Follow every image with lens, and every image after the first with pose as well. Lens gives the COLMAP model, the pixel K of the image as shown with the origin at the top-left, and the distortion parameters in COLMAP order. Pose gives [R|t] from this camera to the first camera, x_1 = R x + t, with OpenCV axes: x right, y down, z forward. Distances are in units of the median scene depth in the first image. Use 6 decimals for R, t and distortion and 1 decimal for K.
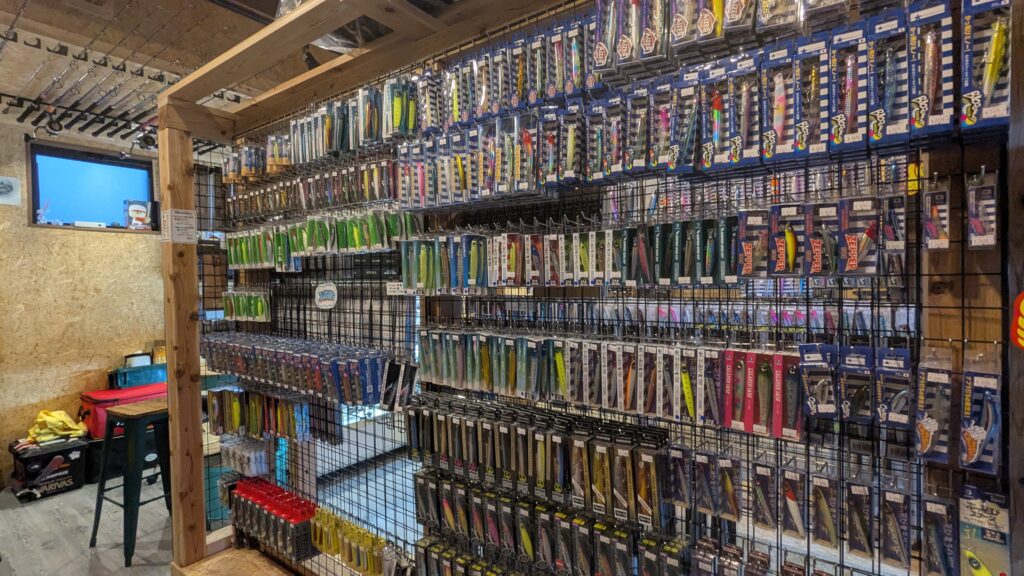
lens RADIAL K [[477.8, 0, 515.0], [0, 477.8, 290.3], [0, 0, 1]] dist [-0.003958, -0.000264]
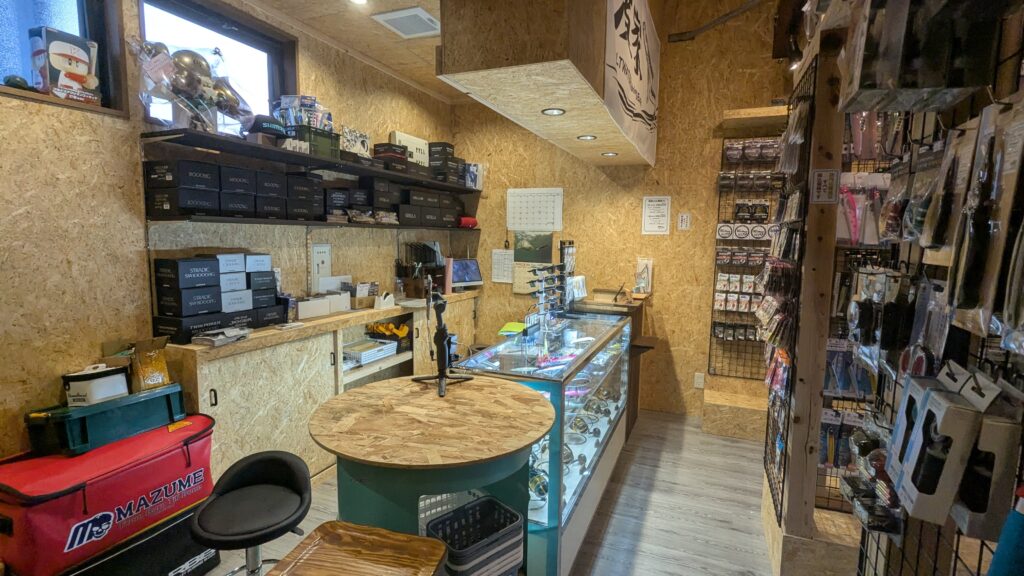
lens RADIAL K [[477.8, 0, 508.4], [0, 477.8, 289.5], [0, 0, 1]] dist [-0.003958, -0.000264]
pose [[0.976201, 0.010520, 0.216613, -0.486417], [-0.030683, 0.995475, 0.089929, -0.000849], [-0.214687, -0.094435, 0.972107, 0.456517]]
